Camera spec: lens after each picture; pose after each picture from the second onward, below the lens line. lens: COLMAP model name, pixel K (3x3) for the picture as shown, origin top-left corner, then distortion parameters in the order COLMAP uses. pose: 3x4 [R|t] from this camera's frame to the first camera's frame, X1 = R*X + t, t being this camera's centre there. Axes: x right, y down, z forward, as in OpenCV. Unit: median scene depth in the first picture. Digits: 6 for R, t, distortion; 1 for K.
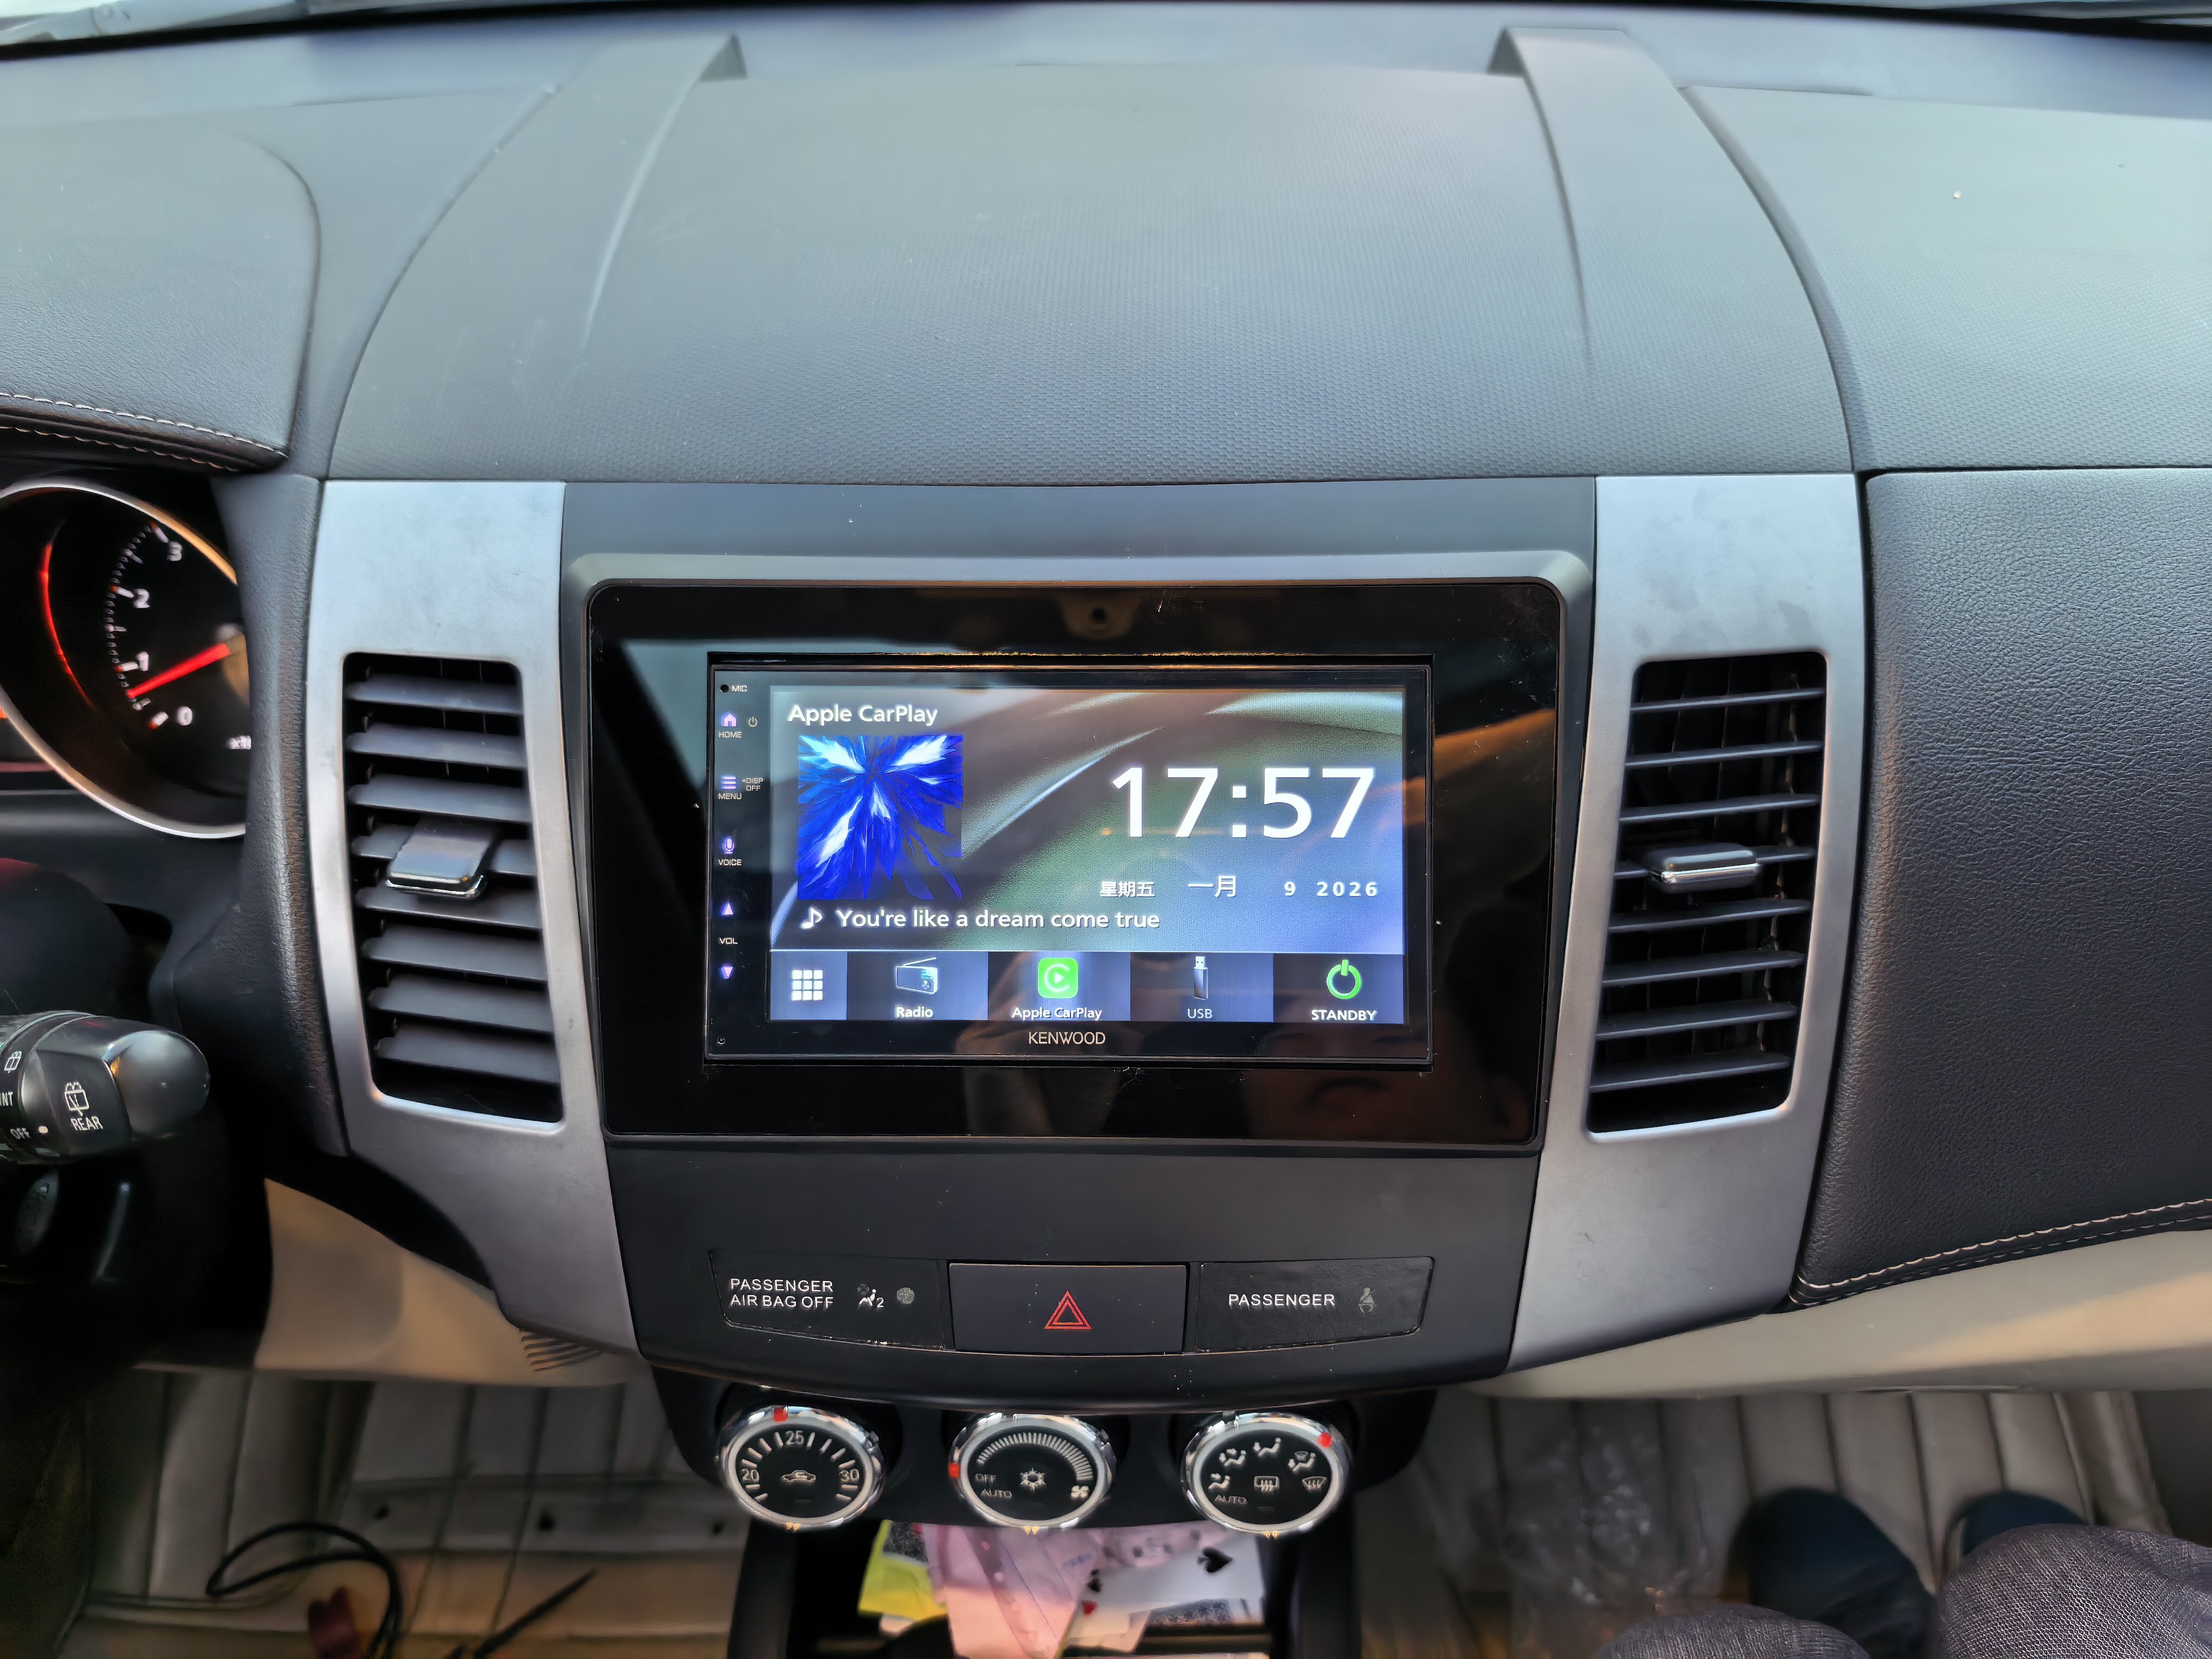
lens RADIAL K [[1687.2, 0, 1114.9], [0, 1687.2, 846.3], [0, 0, 1]] dist [0.048104, -0.064159]
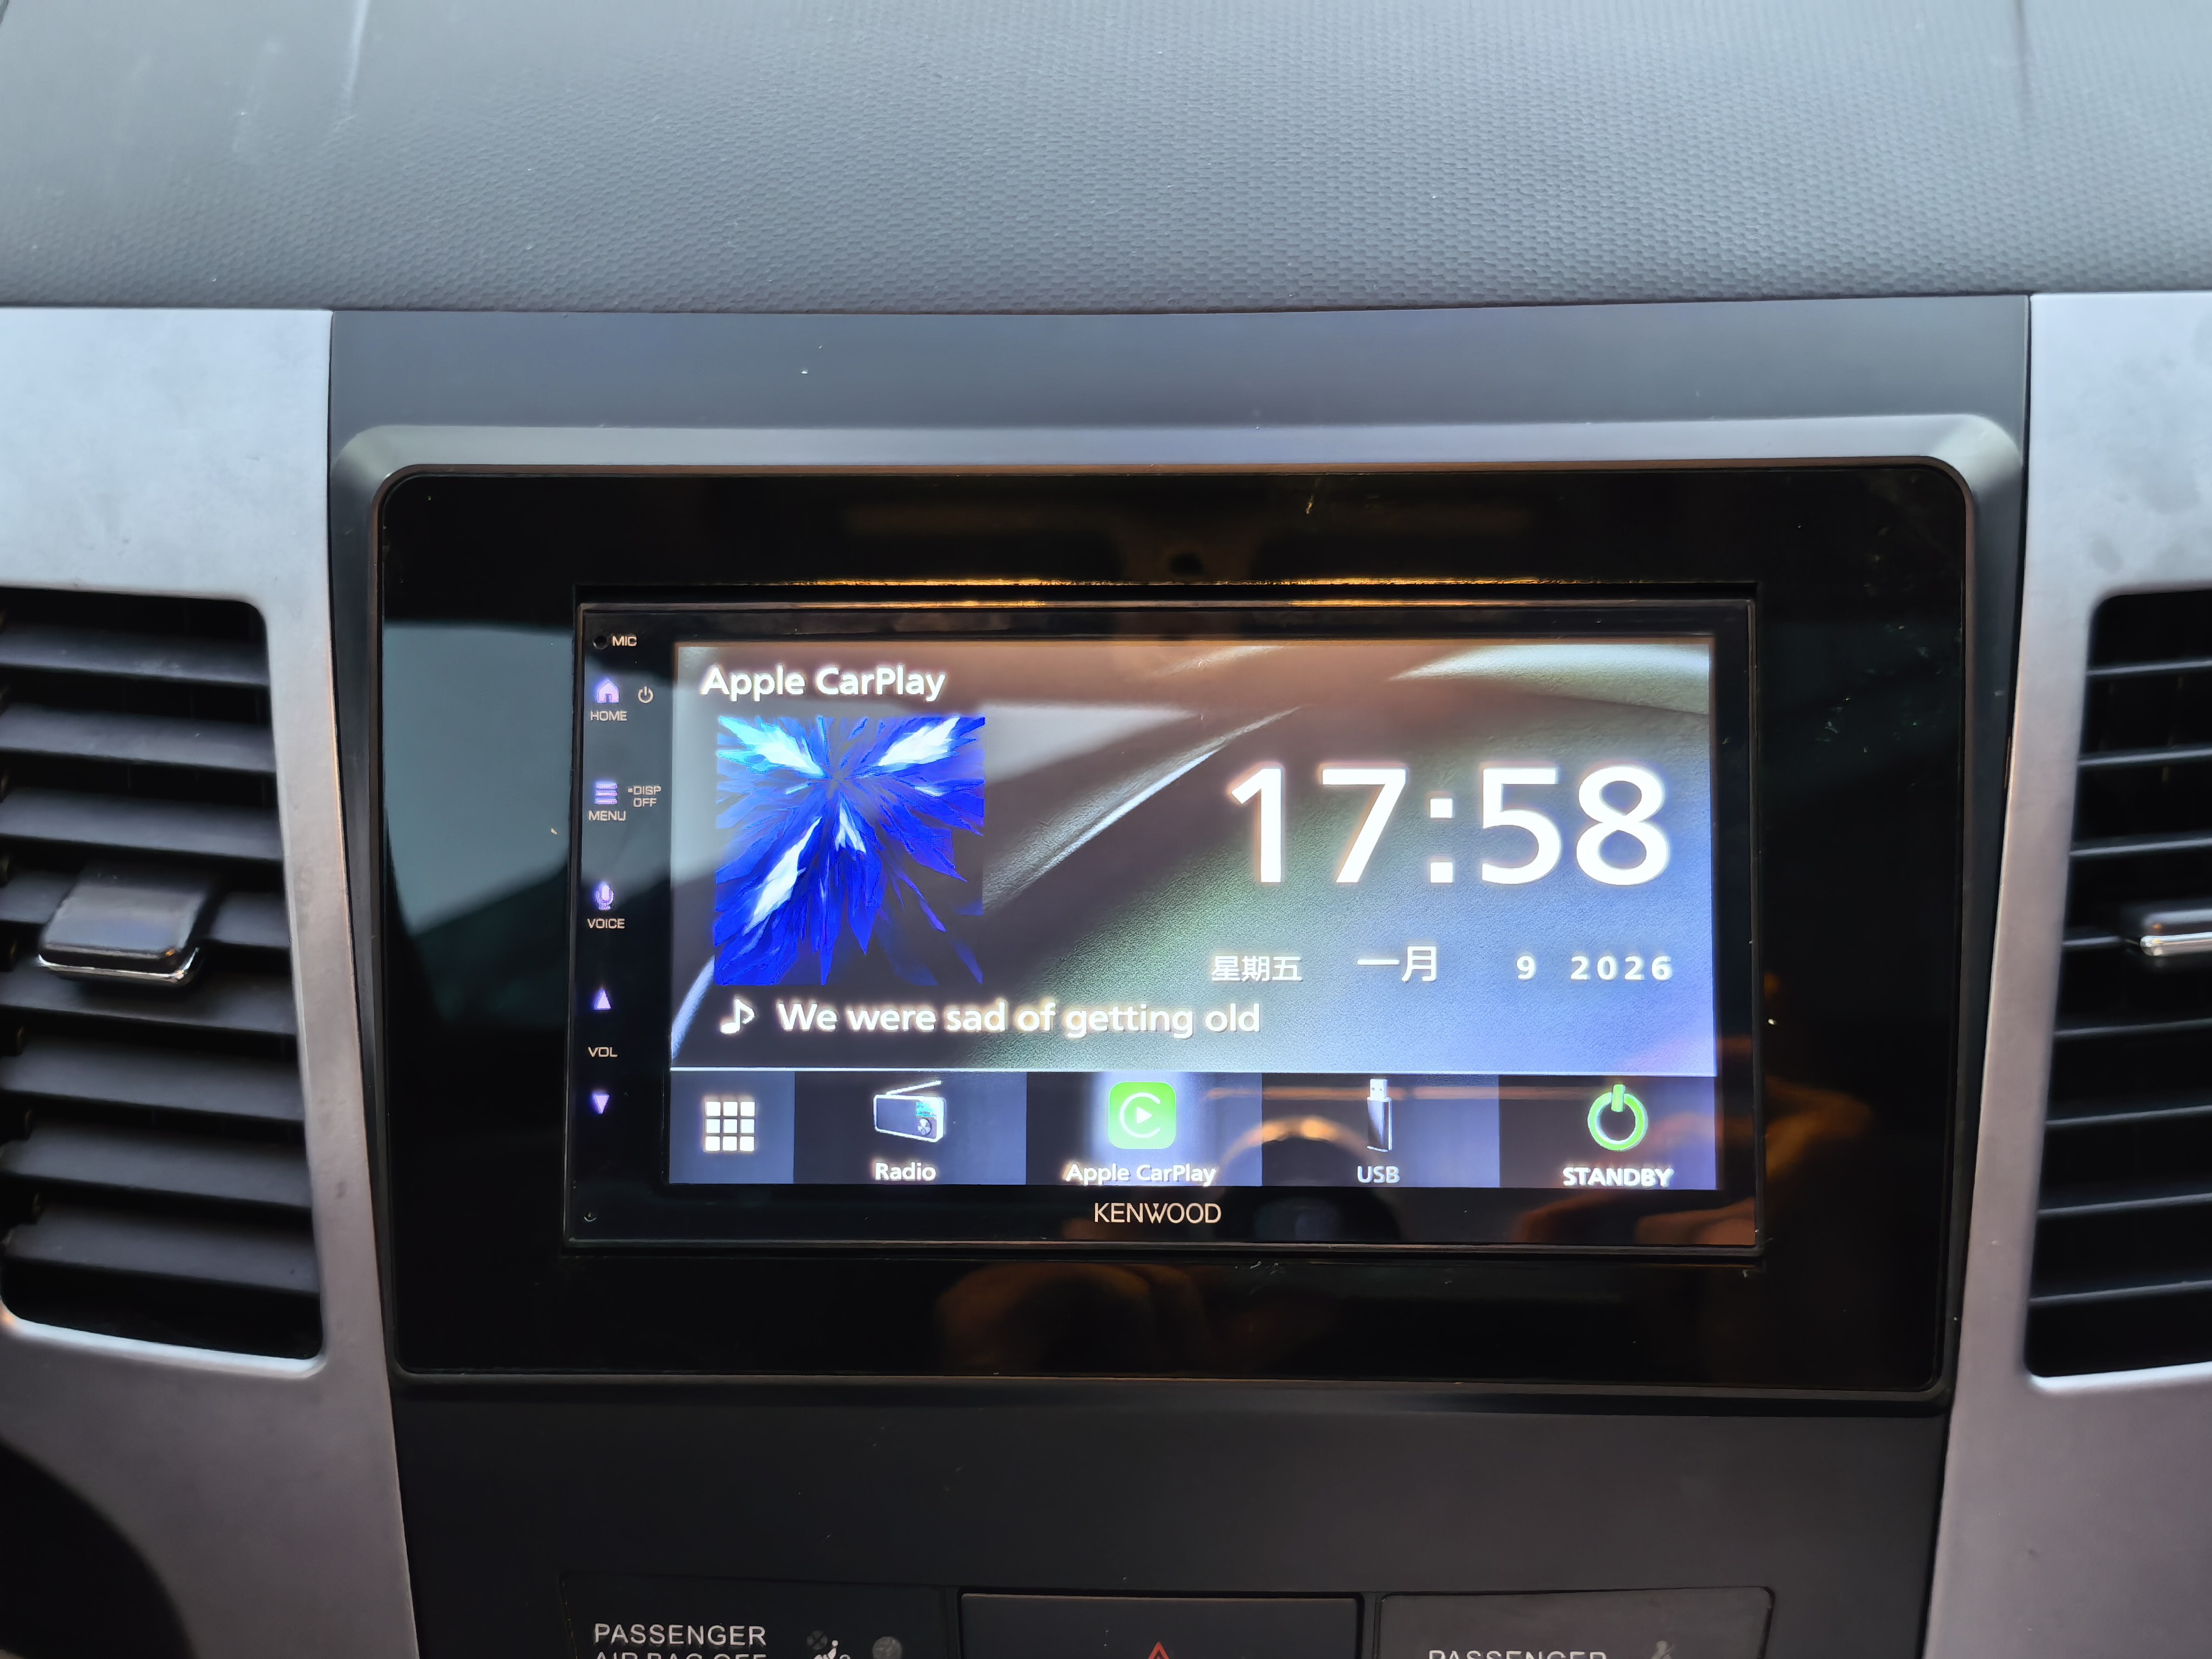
lens RADIAL K [[3612.4, 0, 1126.8], [0, 3612.4, 829.3], [0, 0, 1]] dist [0.076408, 0.000000]
pose [[0.999761, 0.000259, -0.021838, -0.011218], [-0.001774, 0.997586, -0.069416, 0.065456], [0.021768, 0.069438, 0.997349, -0.299170]]
